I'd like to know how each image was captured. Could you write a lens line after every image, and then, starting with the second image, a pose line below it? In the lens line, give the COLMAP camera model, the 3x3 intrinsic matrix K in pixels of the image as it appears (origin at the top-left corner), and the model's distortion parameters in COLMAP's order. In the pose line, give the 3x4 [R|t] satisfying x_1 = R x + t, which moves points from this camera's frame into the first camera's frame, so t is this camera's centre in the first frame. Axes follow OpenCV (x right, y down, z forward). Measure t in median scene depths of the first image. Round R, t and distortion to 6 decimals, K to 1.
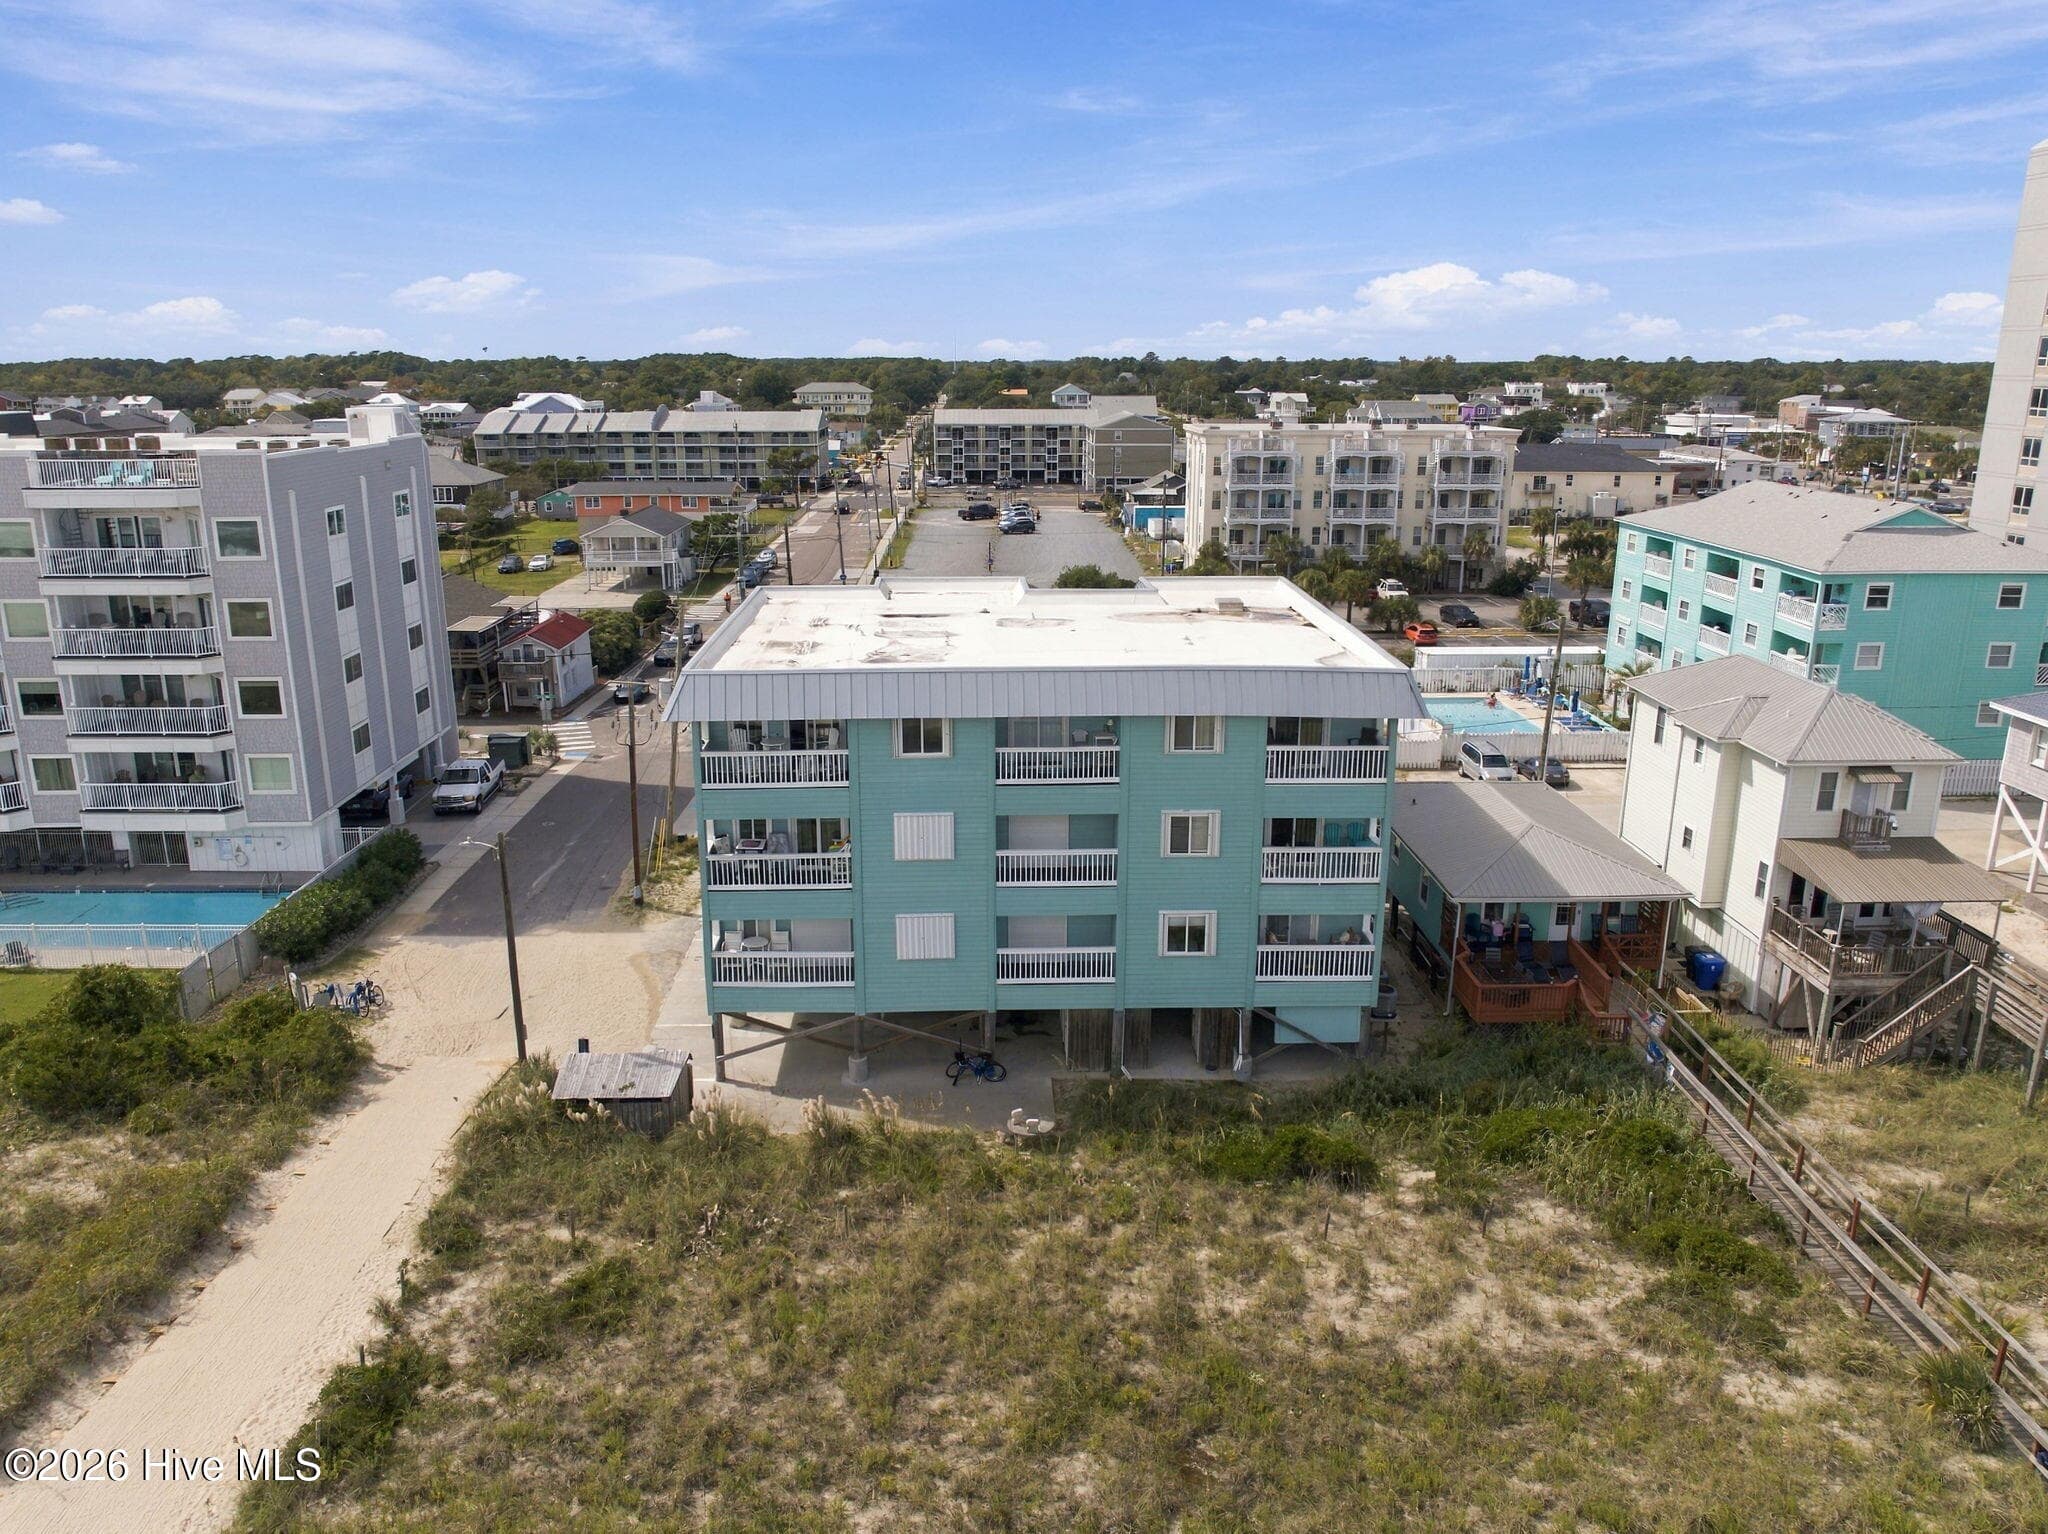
lens RADIAL K [[1443.4, 0, 1009.4], [0, 1443.4, 754.2], [0, 0, 1]] dist [-0.033457, -0.009055]
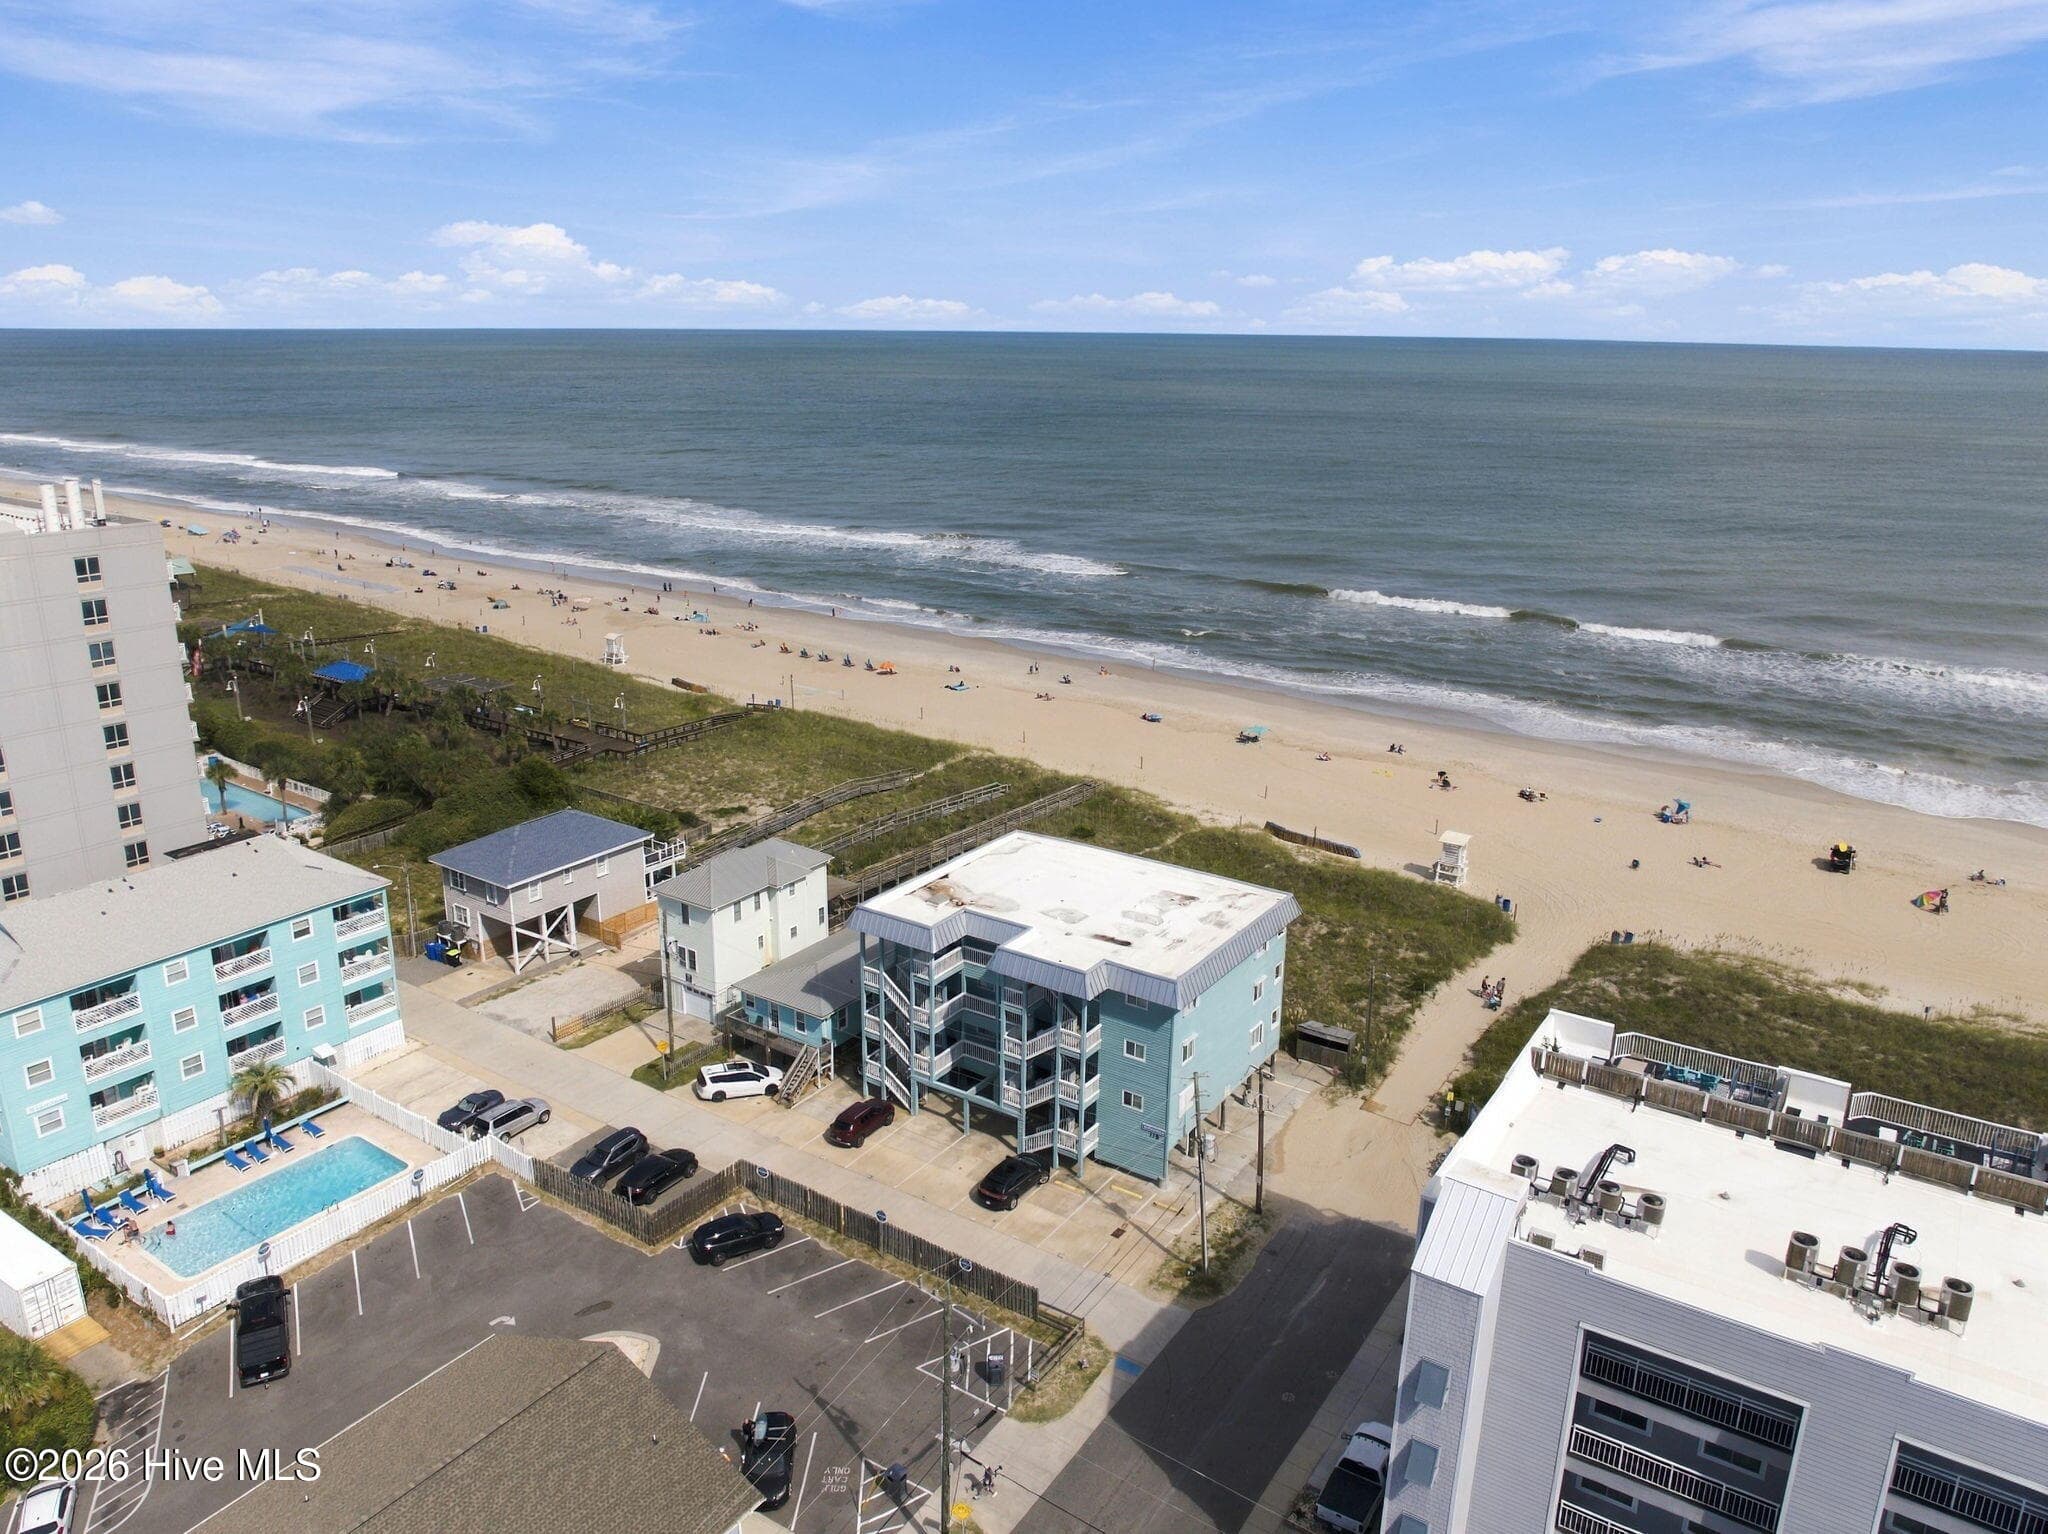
lens RADIAL K [[1443.4, 0, 1018.6], [0, 1443.4, 755.4], [0, 0, 1]] dist [-0.033457, -0.009055]
pose [[-0.816990, -0.173535, 0.549921, -0.896195], [0.140023, 0.865403, 0.481115, -1.150525], [-0.559393, 0.470068, -0.682726, 2.232521]]
